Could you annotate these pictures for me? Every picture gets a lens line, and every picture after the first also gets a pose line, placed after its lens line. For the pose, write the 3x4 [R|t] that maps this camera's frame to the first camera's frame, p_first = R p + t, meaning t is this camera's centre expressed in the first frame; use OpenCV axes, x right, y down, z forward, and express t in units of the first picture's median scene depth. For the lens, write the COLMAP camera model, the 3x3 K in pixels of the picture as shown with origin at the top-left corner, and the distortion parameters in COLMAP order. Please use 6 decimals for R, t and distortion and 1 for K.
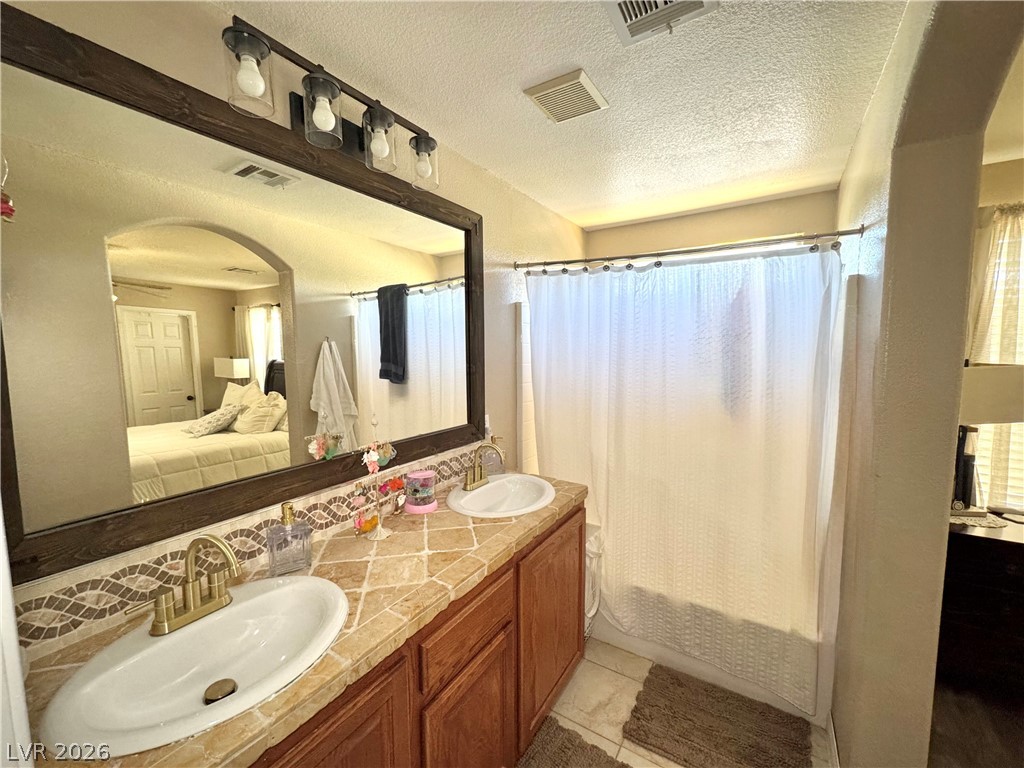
lens RADIAL K [[411.0, 0, 513.5], [0, 411.0, 386.3], [0, 0, 1]] dist [-0.000708, -0.000345]
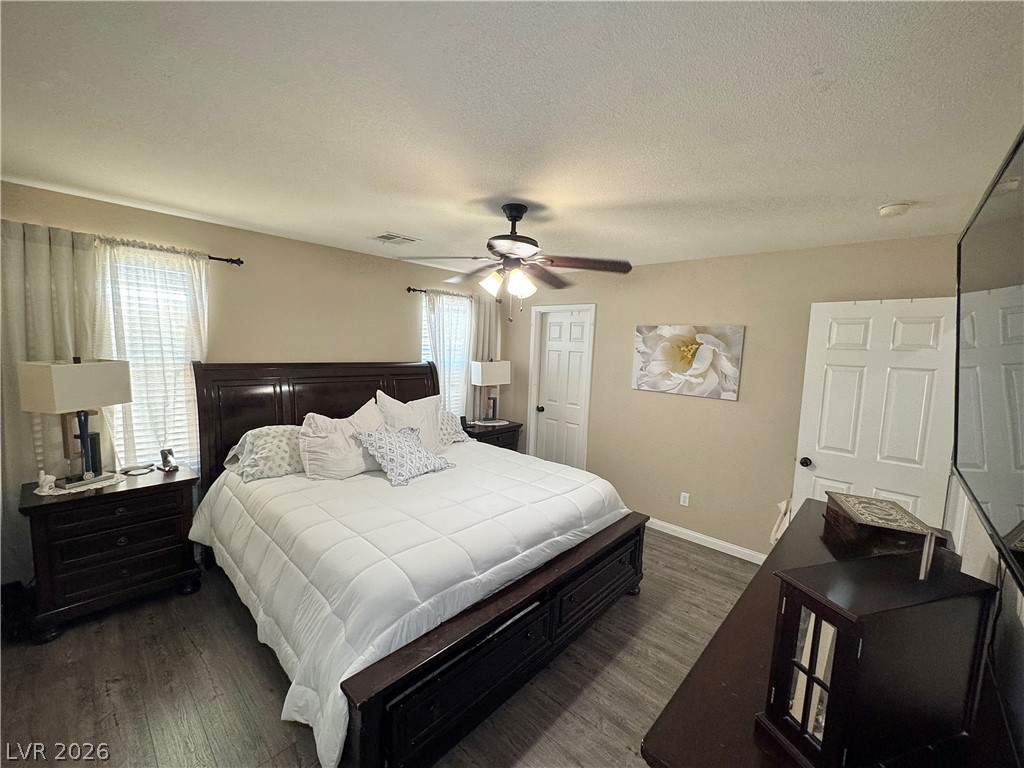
lens RADIAL K [[411.0, 0, 513.5], [0, 411.0, 386.3], [0, 0, 1]] dist [-0.000708, -0.000345]
pose [[0.175298, -0.084172, 0.980911, 0.122550], [0.053845, 0.995667, 0.075816, -0.001177], [-0.983042, 0.039527, 0.179070, -0.479132]]
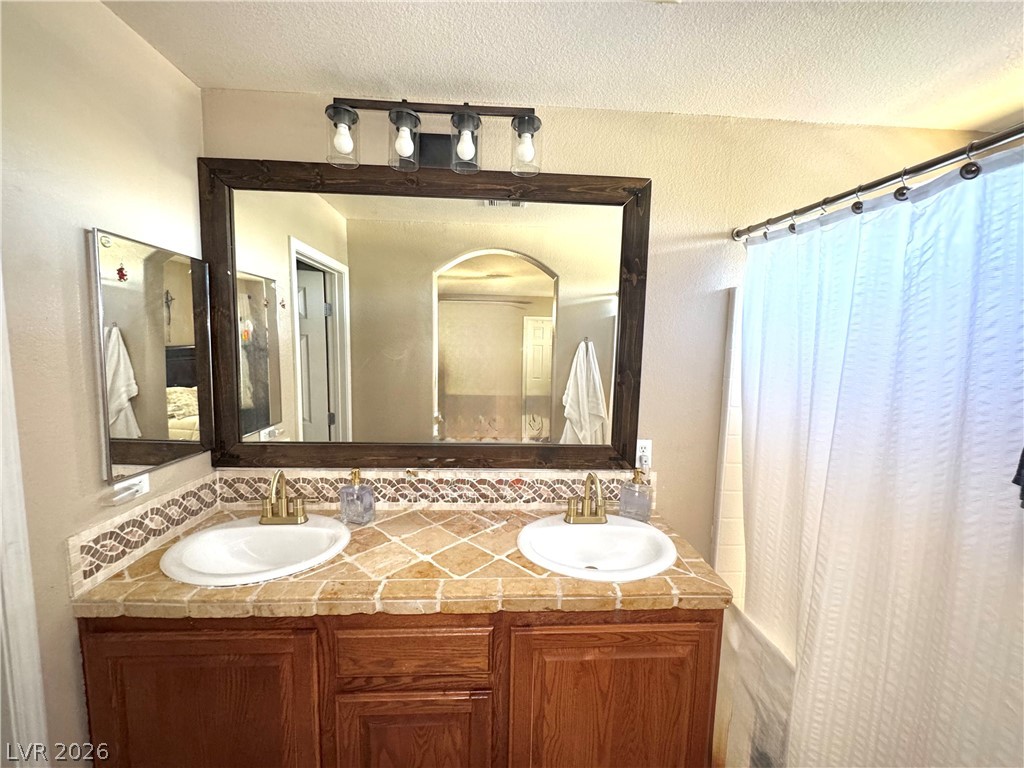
lens RADIAL K [[411.0, 0, 513.5], [0, 411.0, 386.3], [0, 0, 1]] dist [-0.000708, -0.000345]
pose [[0.585206, 0.101006, -0.804569, 0.449691], [-0.100600, 0.993590, 0.051564, -0.050282], [0.804620, 0.050765, 0.591616, 0.387592]]
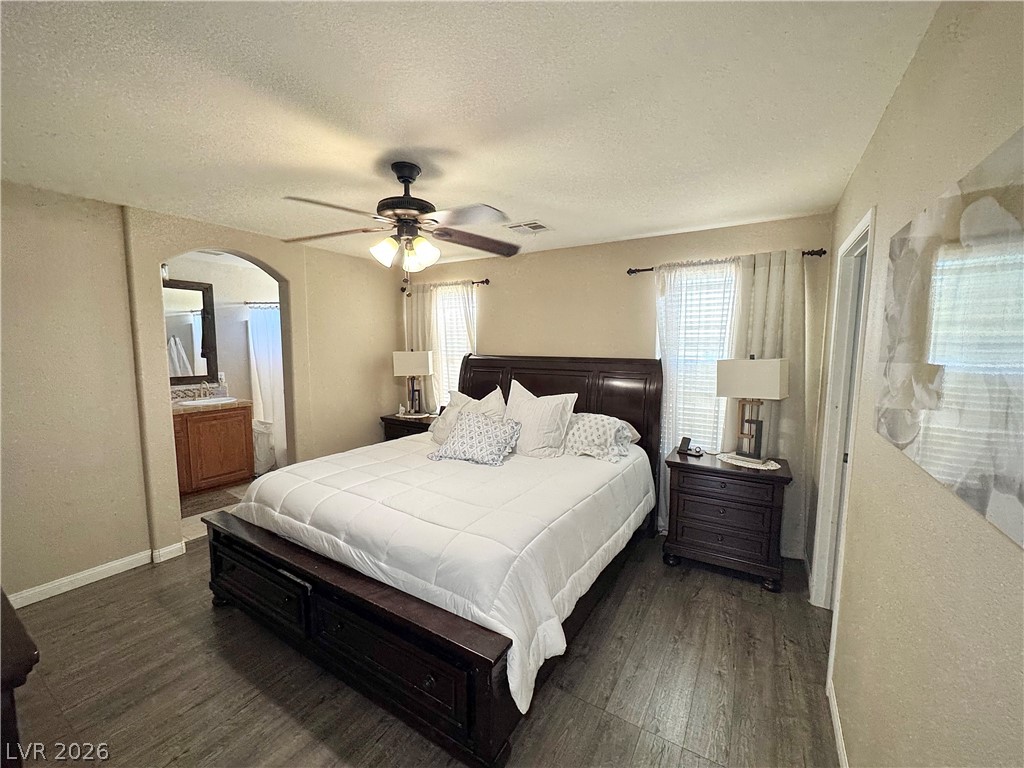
lens RADIAL K [[411.0, 0, 513.5], [0, 411.0, 386.3], [0, 0, 1]] dist [-0.000708, -0.000345]
pose [[0.999748, 0.010937, 0.019625, 1.640917], [-0.011074, 0.999915, 0.006906, 0.128012], [-0.019548, -0.007122, 0.999784, -1.382838]]
